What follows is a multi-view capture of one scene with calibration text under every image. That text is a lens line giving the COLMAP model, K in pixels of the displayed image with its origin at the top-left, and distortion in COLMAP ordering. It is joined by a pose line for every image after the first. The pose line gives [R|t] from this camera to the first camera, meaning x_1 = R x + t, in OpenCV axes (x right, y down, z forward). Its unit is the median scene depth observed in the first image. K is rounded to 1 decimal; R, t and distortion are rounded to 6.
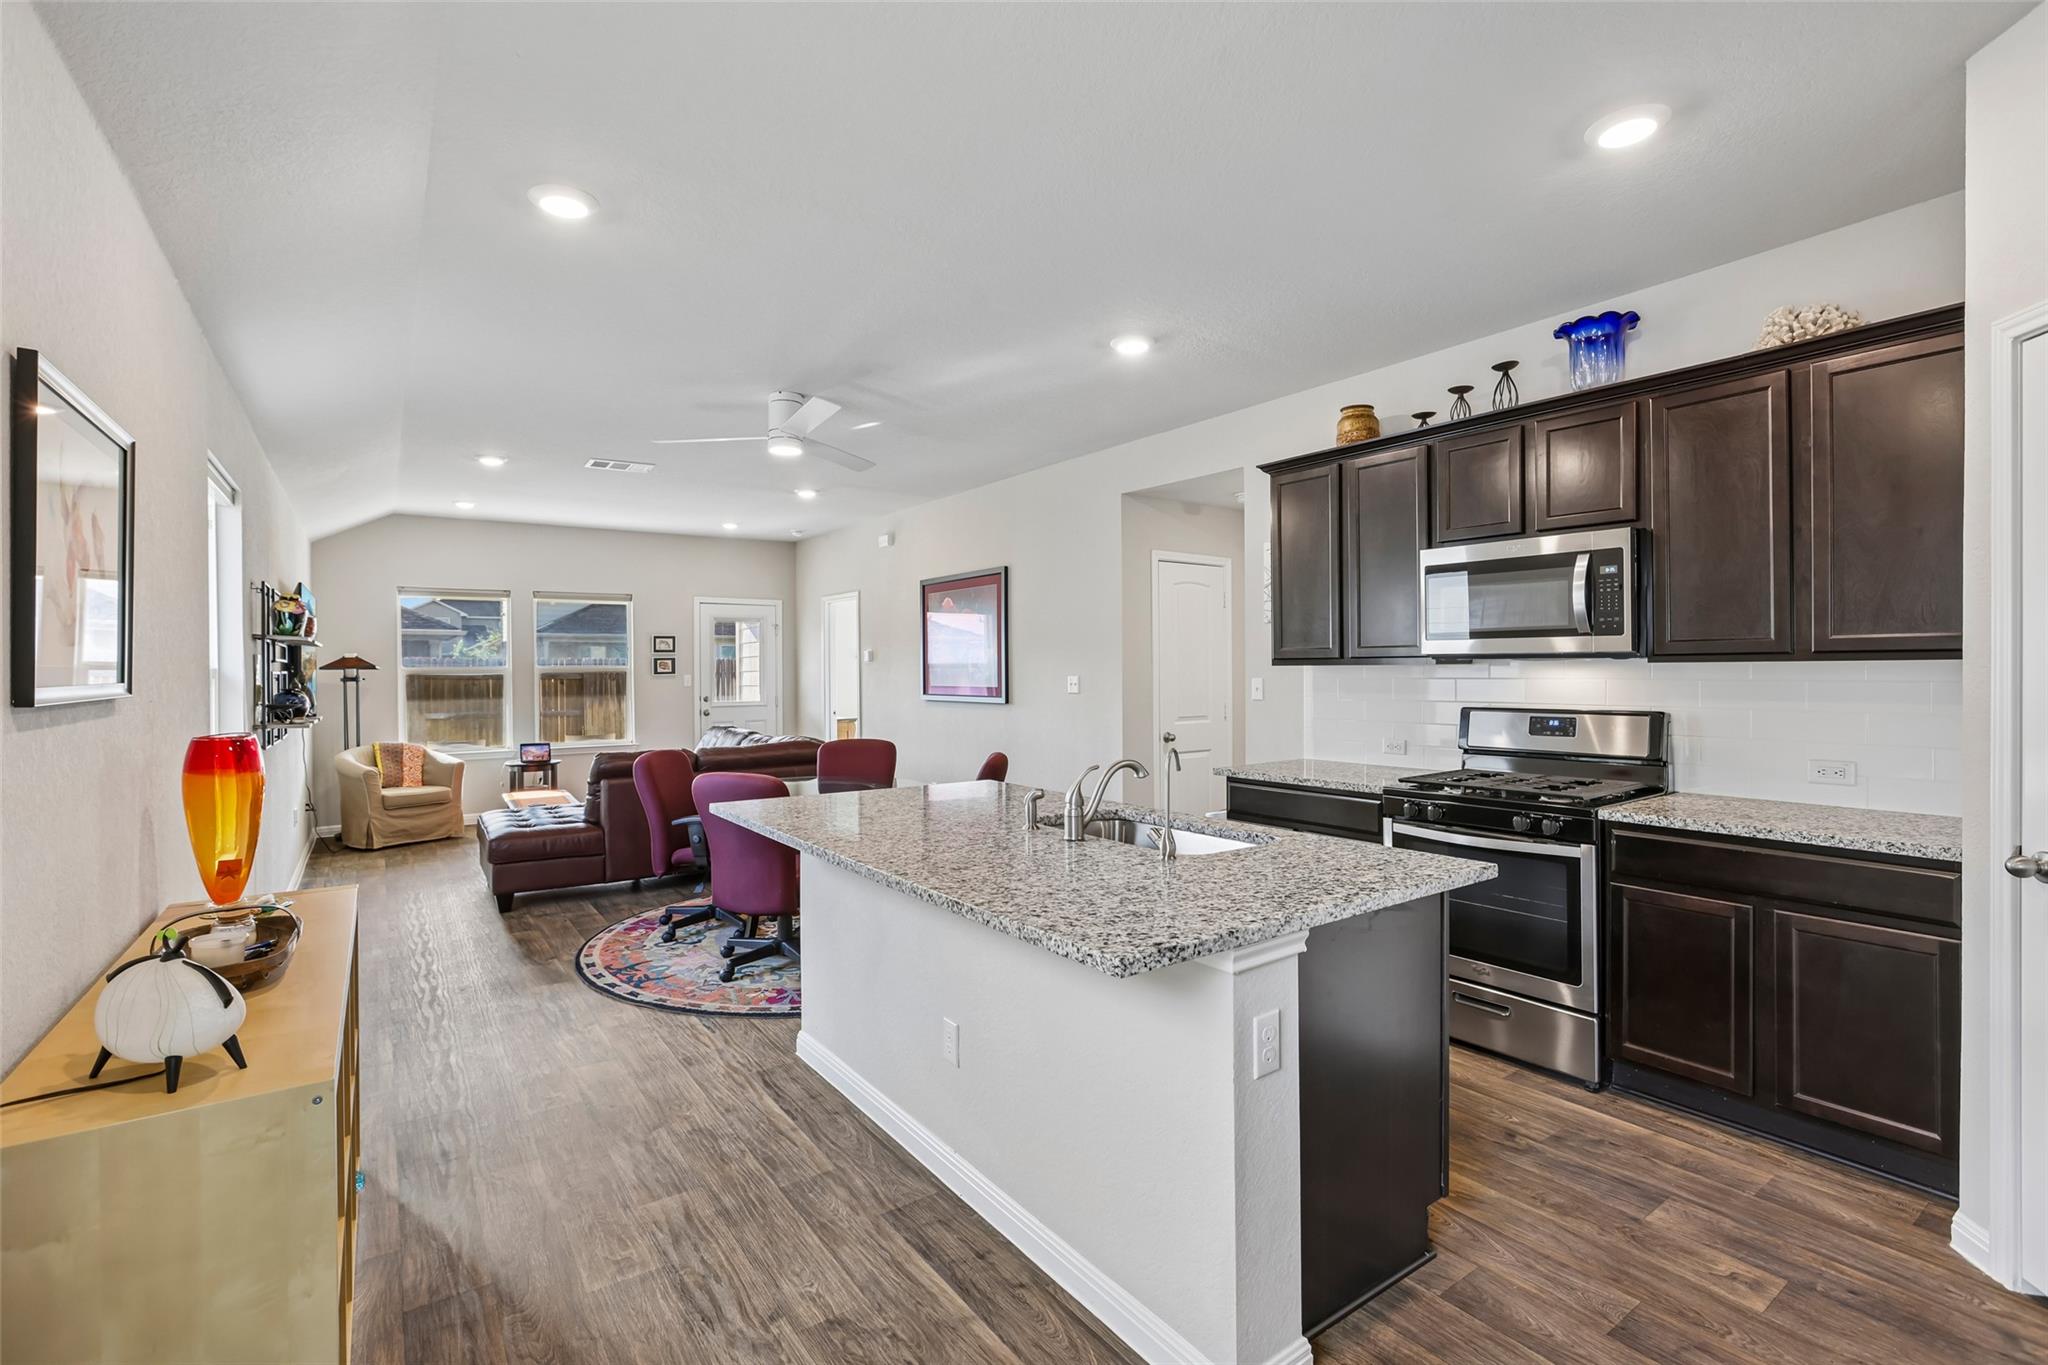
lens RADIAL K [[934.9, 0, 1028.1], [0, 934.9, 670.3], [0, 0, 1]] dist [-0.040758, 0.021966]
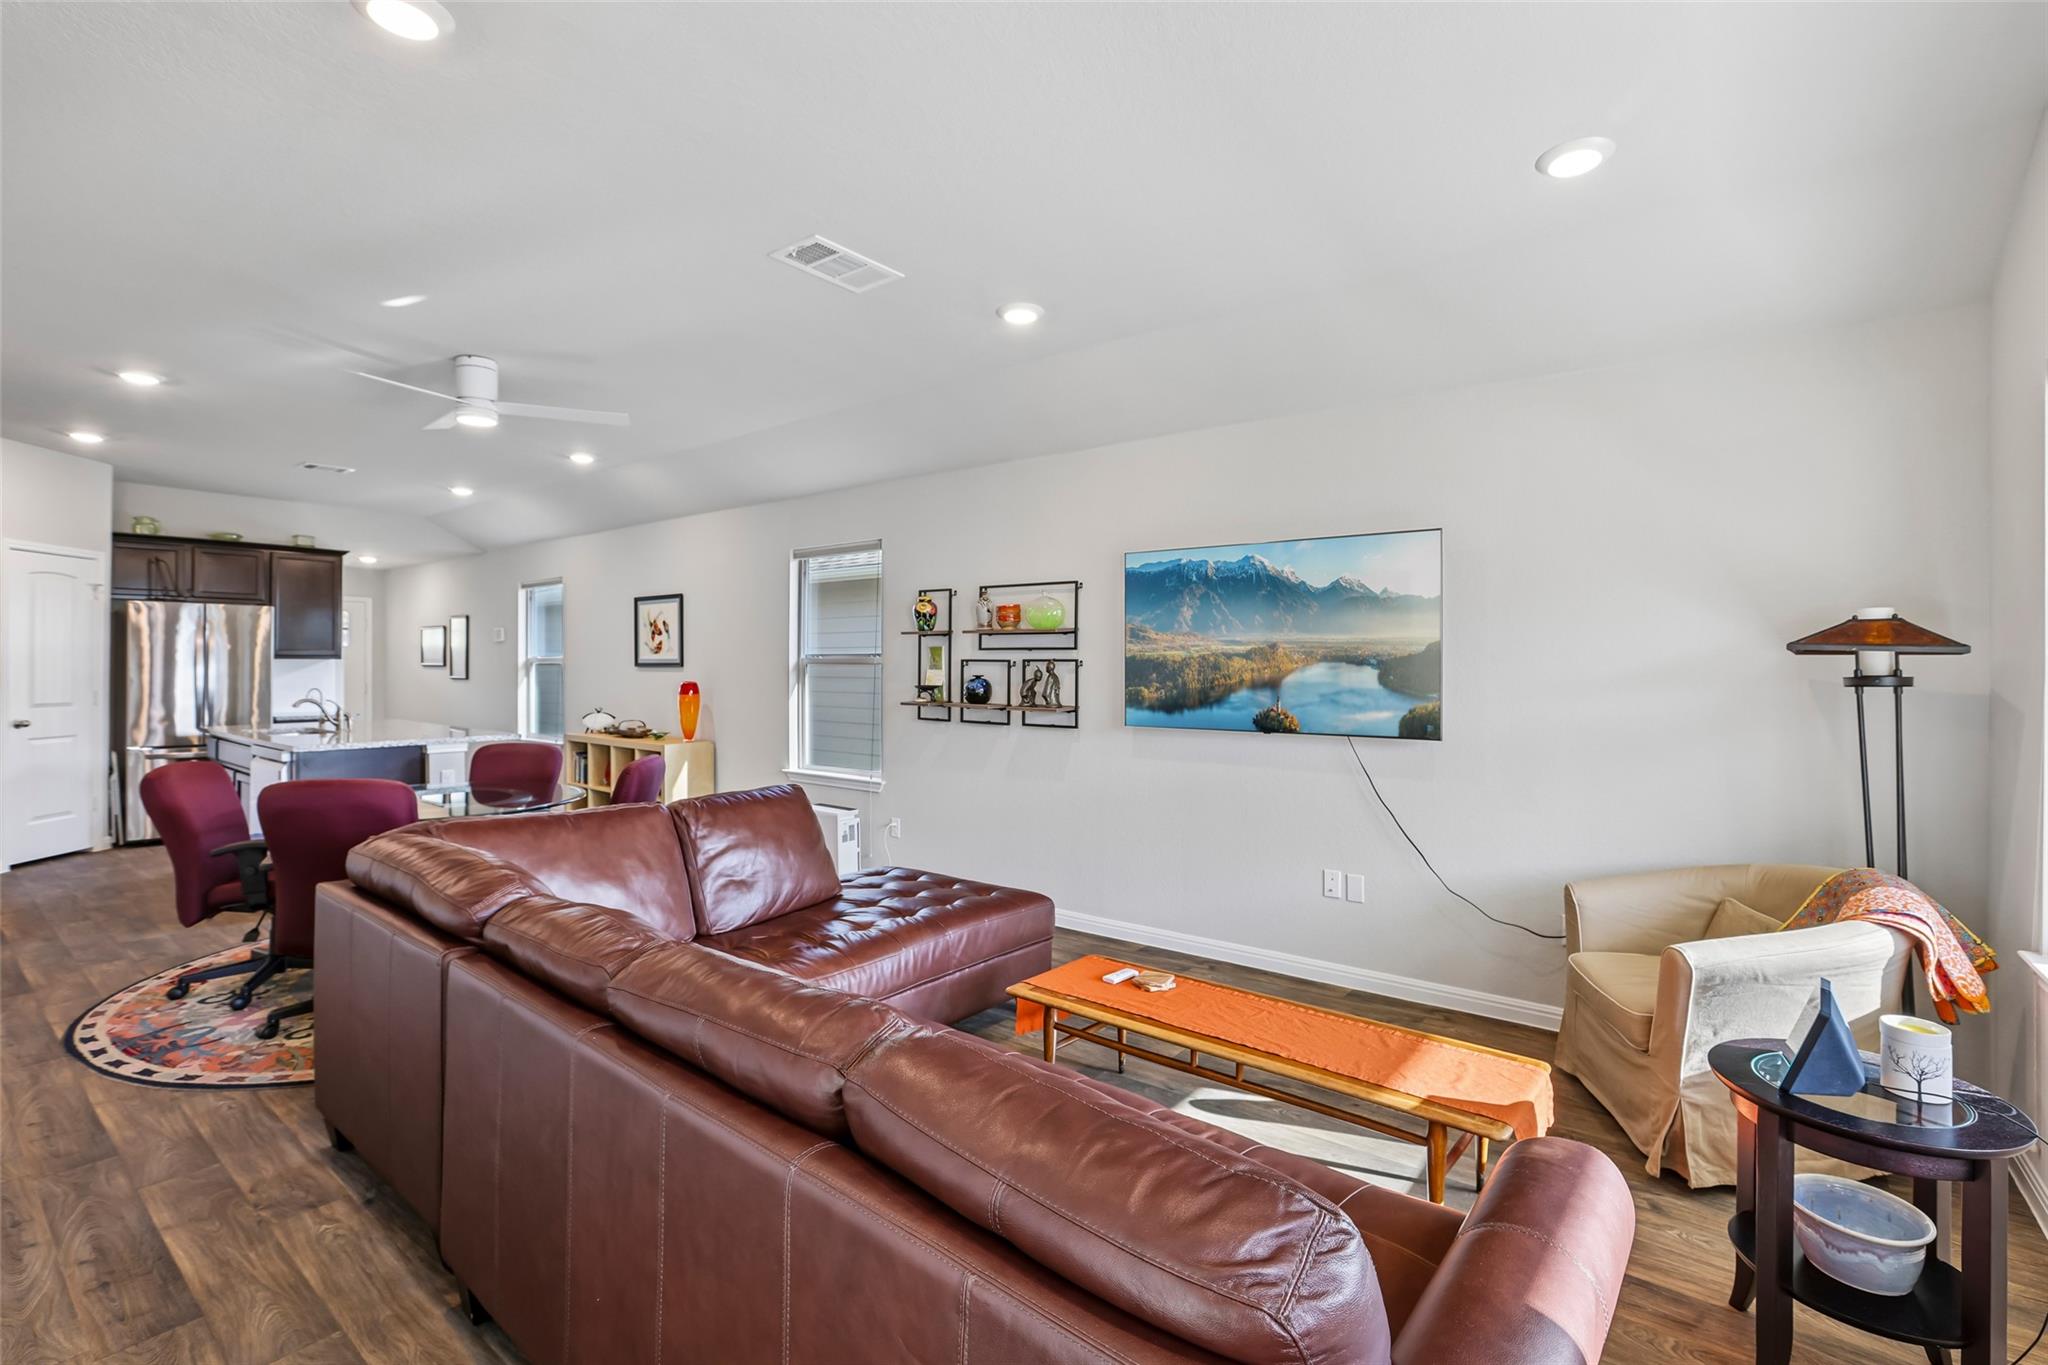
lens RADIAL K [[932.5, 0, 1015.8], [0, 932.5, 653.2], [0, 0, 1]] dist [-0.039440, 0.016918]
pose [[-0.959699, -0.000746, -0.281030, -0.631168], [0.001363, 0.999972, -0.007309, 0.001859], [0.281028, -0.007397, -0.959671, 2.473703]]
